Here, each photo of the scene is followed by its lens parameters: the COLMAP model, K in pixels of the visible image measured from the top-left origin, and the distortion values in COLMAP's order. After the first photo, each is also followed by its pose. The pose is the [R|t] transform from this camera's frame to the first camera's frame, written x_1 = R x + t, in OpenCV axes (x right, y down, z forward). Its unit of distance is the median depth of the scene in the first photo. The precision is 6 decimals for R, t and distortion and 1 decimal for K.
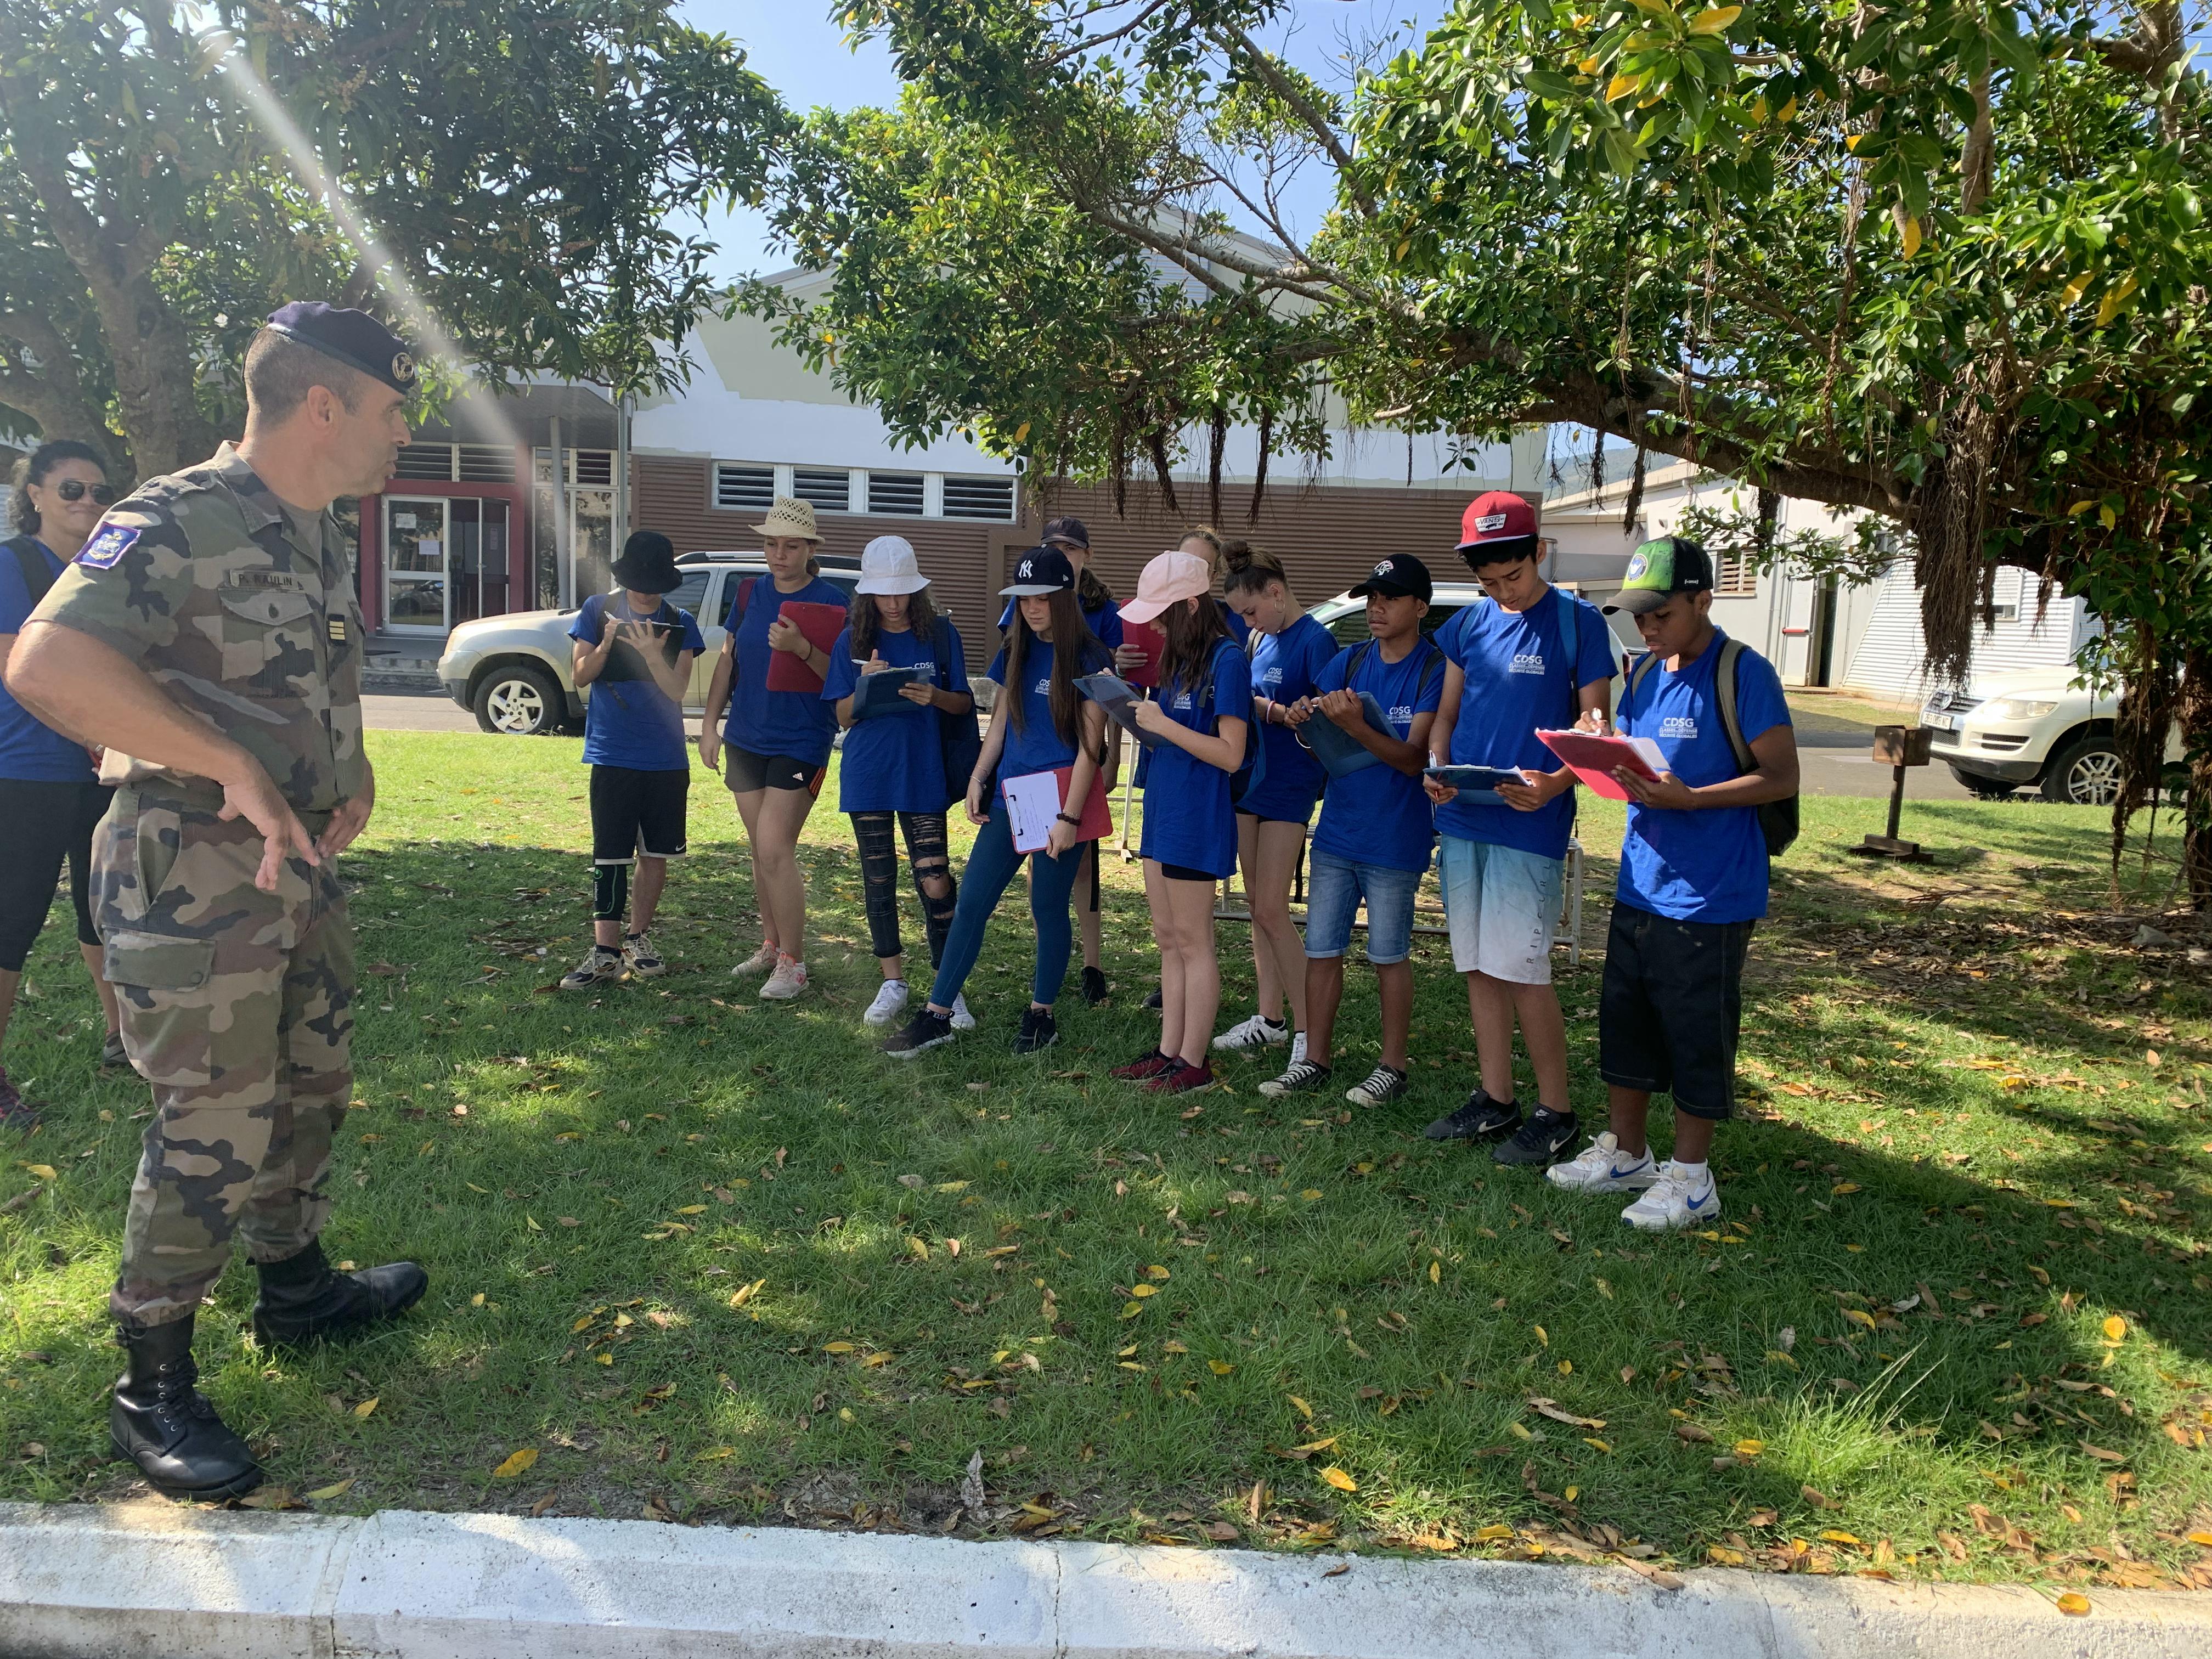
lens RADIAL K [[1668.8, 0, 1106.0], [0, 1668.8, 829.5], [0, 0, 1]] dist [0.078591, -0.167784]
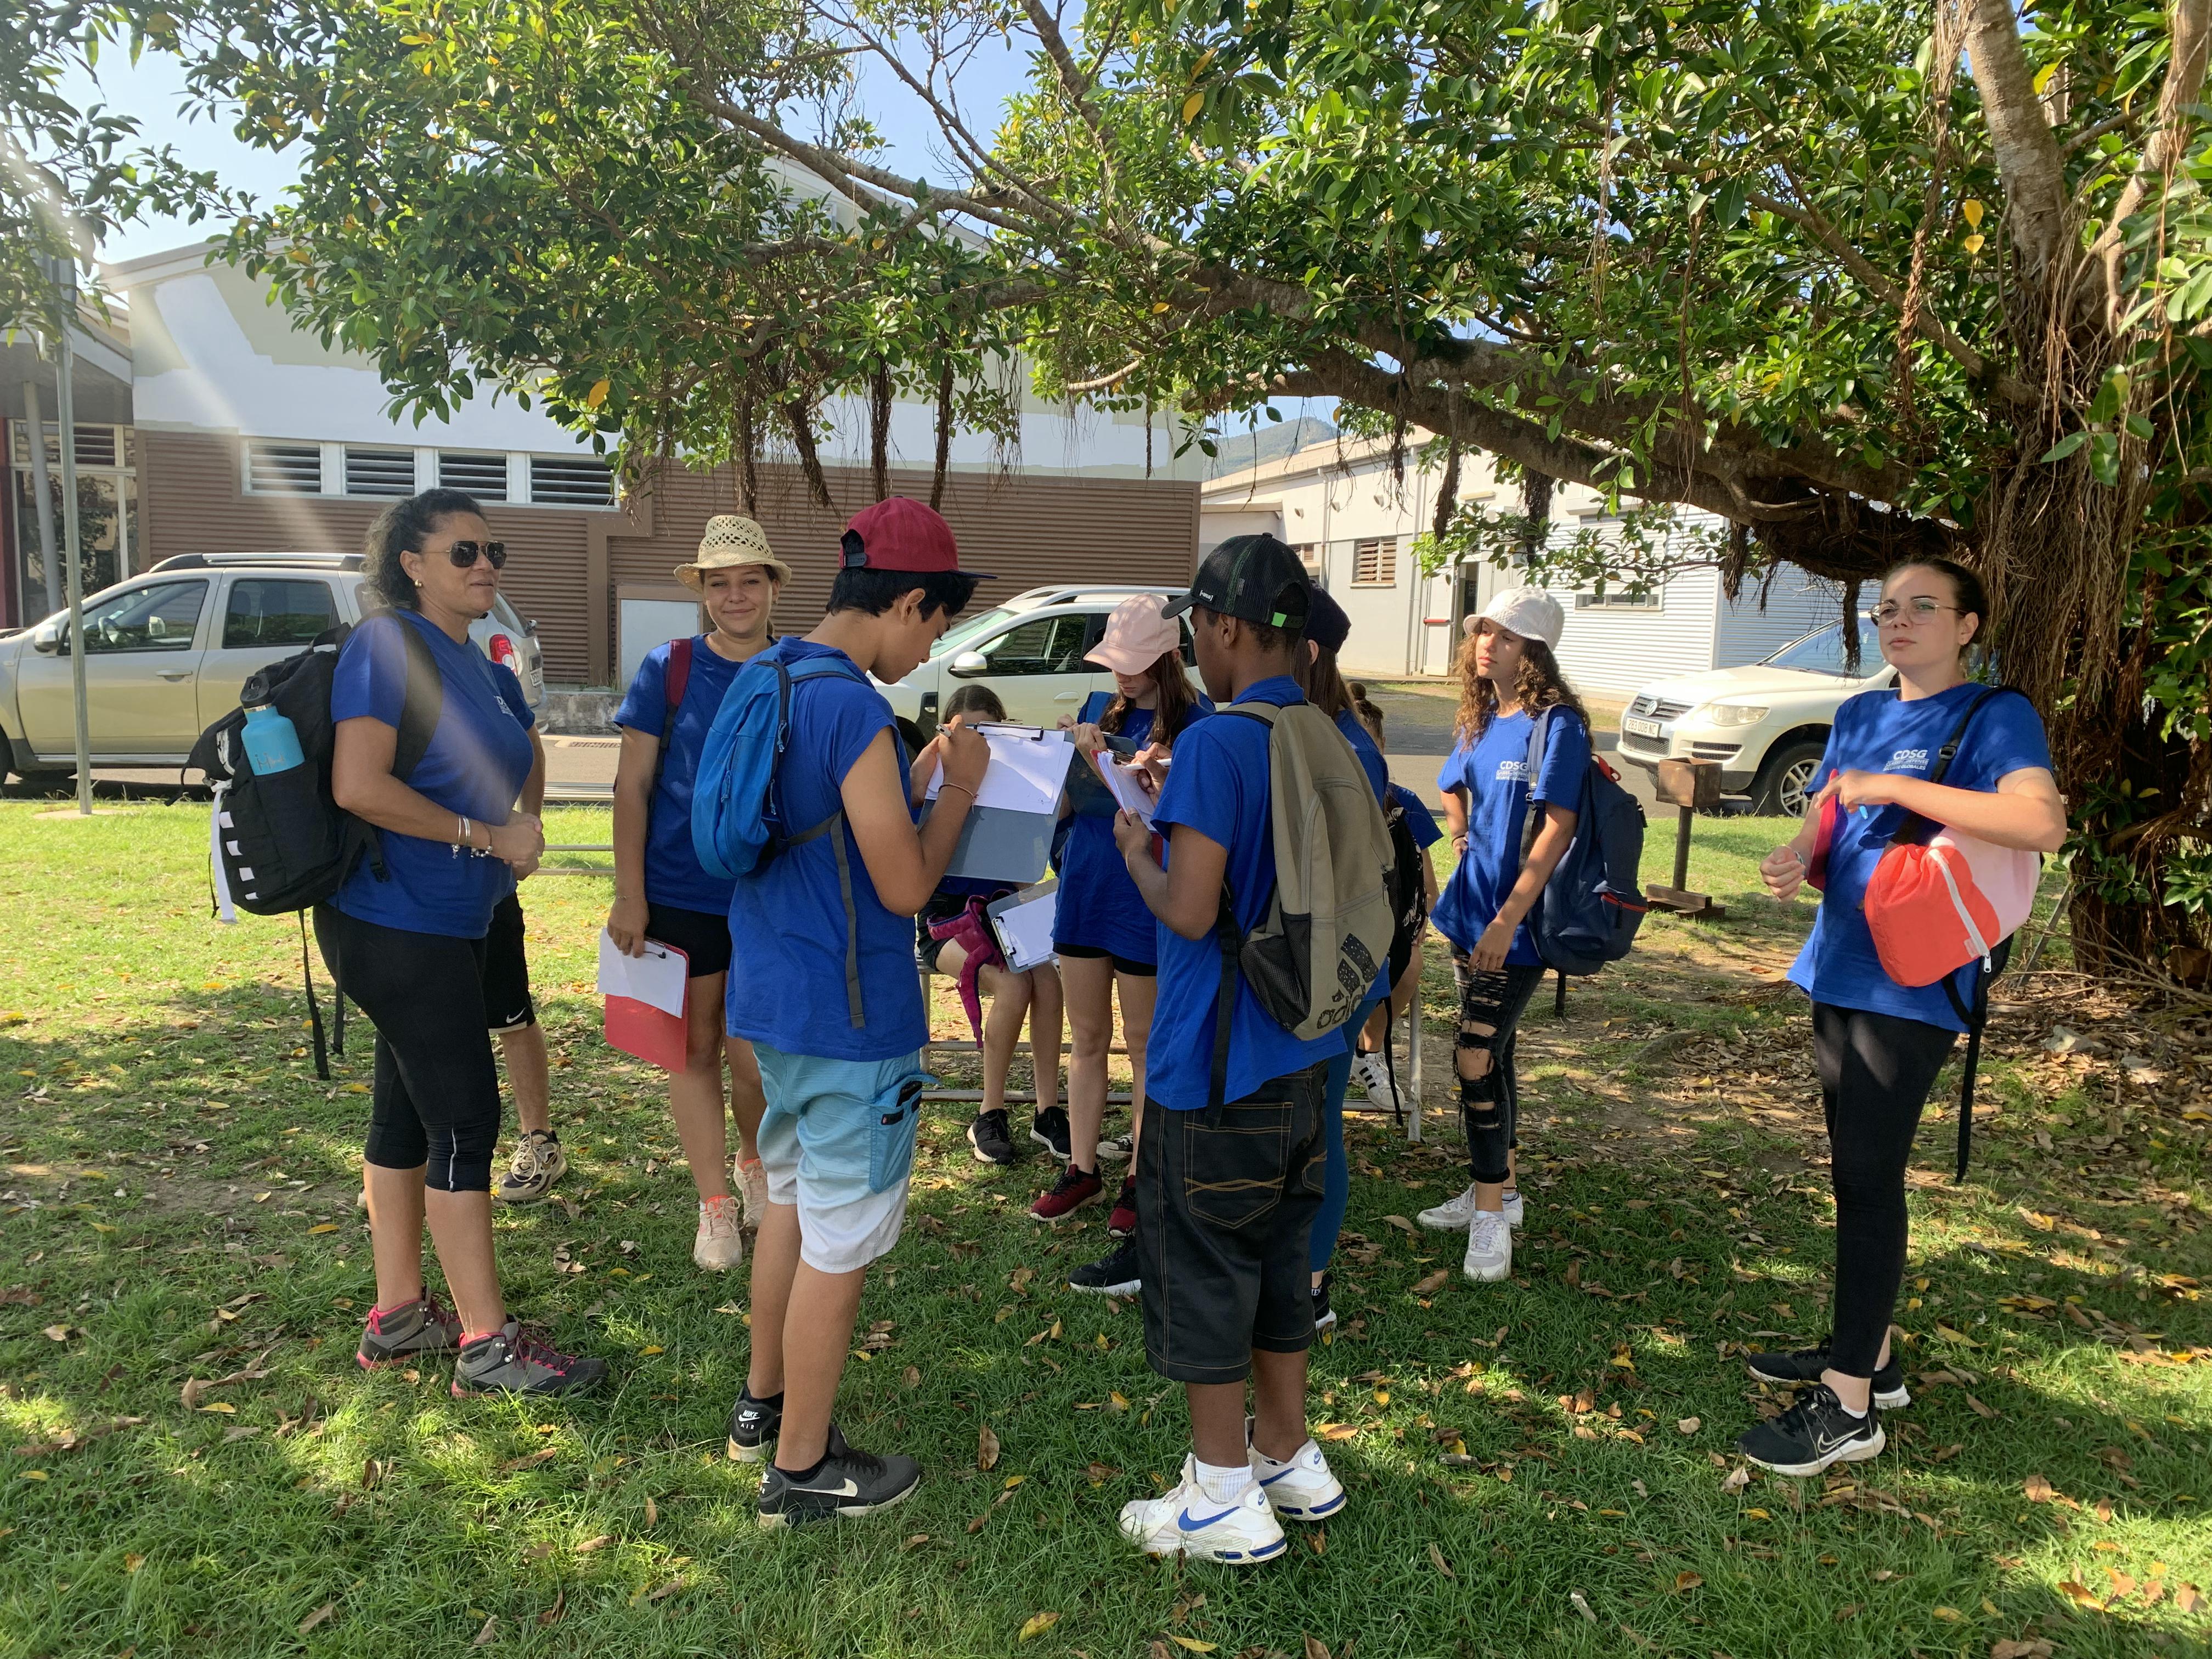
lens RADIAL K [[1683.6, 0, 1067.7], [0, 1683.6, 828.4], [0, 0, 1]] dist [-0.031857, 0.058759]
pose [[0.980323, -0.036865, 0.193930, -0.002530], [0.034931, 0.999300, 0.013380, -0.058533], [-0.194287, -0.006343, 0.980924, 0.268008]]
